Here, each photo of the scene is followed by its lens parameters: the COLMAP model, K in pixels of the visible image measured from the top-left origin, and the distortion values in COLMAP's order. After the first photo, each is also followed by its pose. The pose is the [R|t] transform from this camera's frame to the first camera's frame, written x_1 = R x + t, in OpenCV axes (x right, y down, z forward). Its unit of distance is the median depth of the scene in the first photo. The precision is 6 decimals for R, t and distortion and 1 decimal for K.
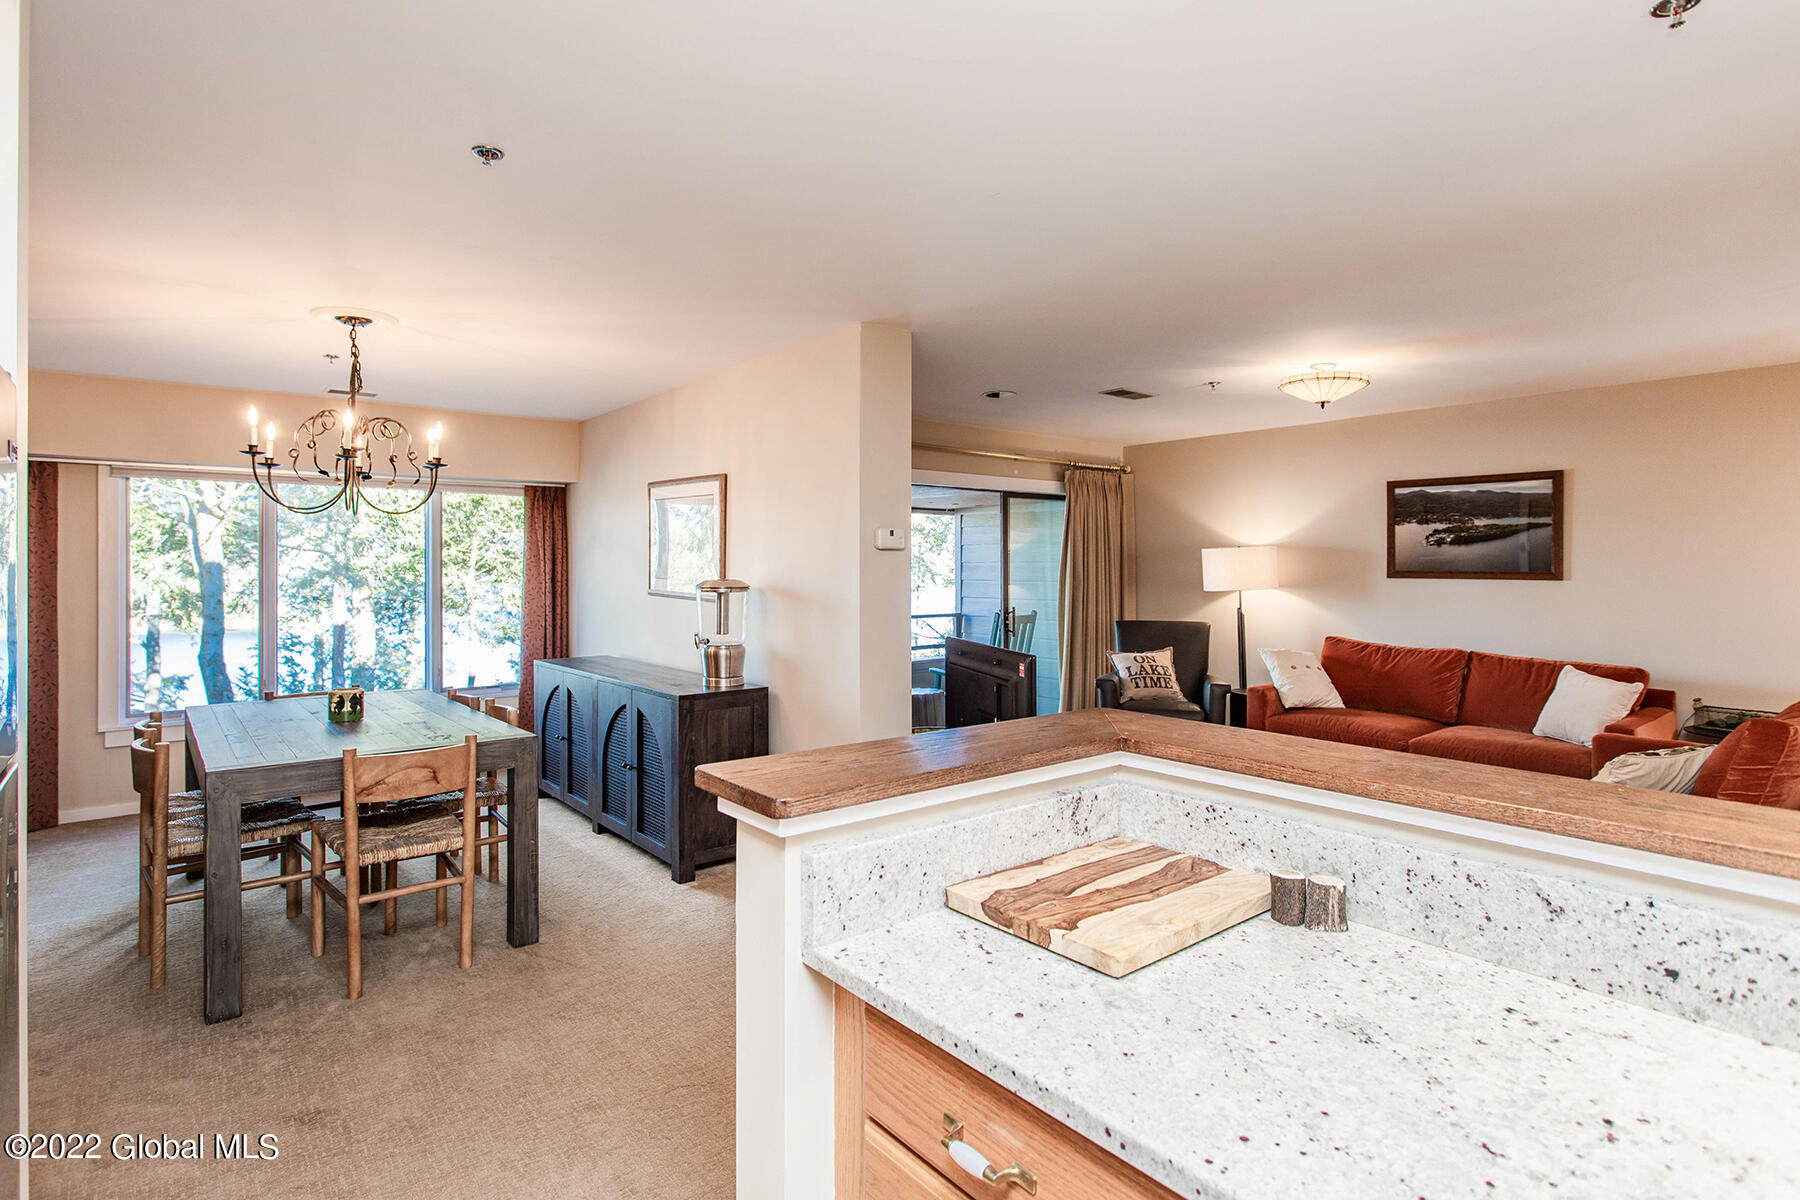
lens RADIAL K [[891.3, 0, 875.5], [0, 891.3, 560.3], [0, 0, 1]] dist [0.000438, 0.000385]
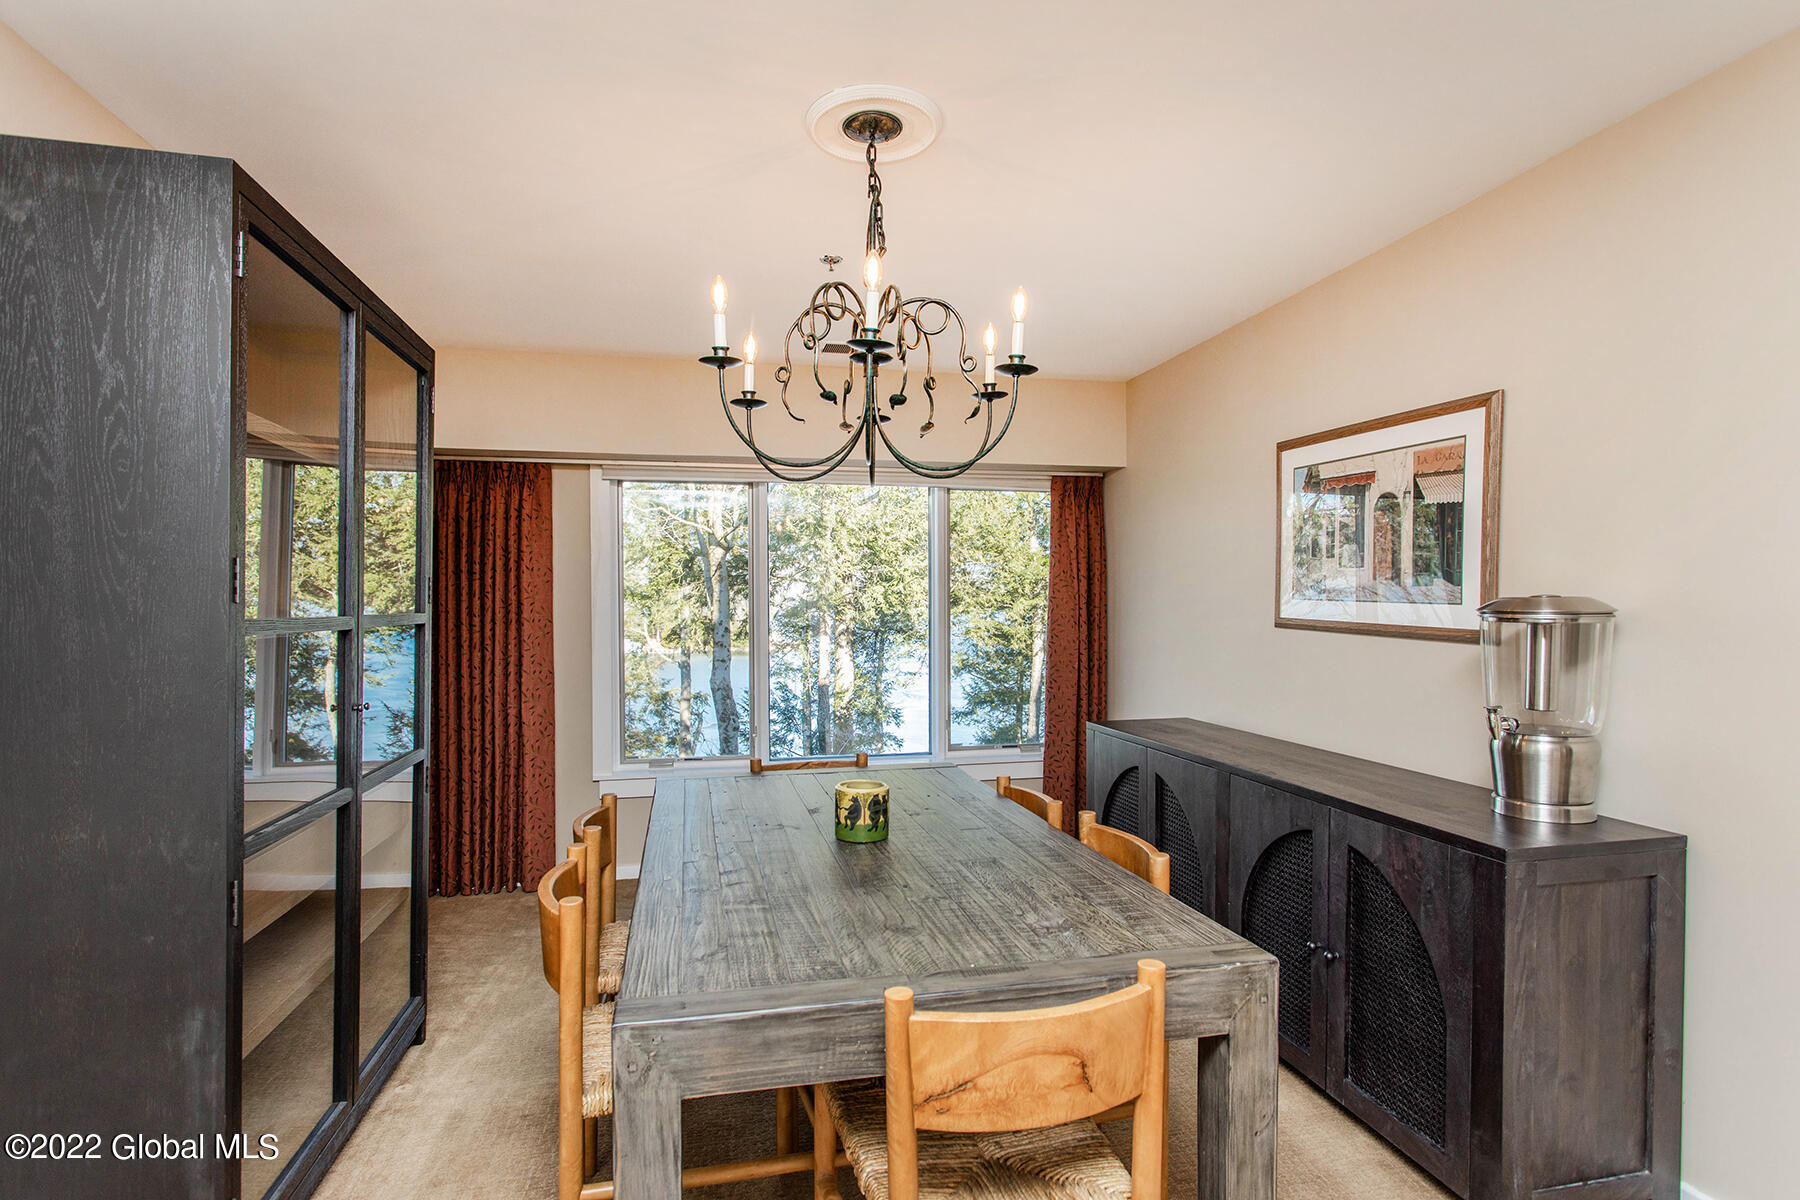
lens RADIAL K [[886.7, 0, 899.7], [0, 886.7, 588.1], [0, 0, 1]] dist [-0.000510, 0.000879]
pose [[0.899807, -0.007696, -0.436221, -0.278429], [0.004490, 0.999955, -0.008379, 0.020348], [0.436265, 0.005581, 0.899801, 0.429338]]
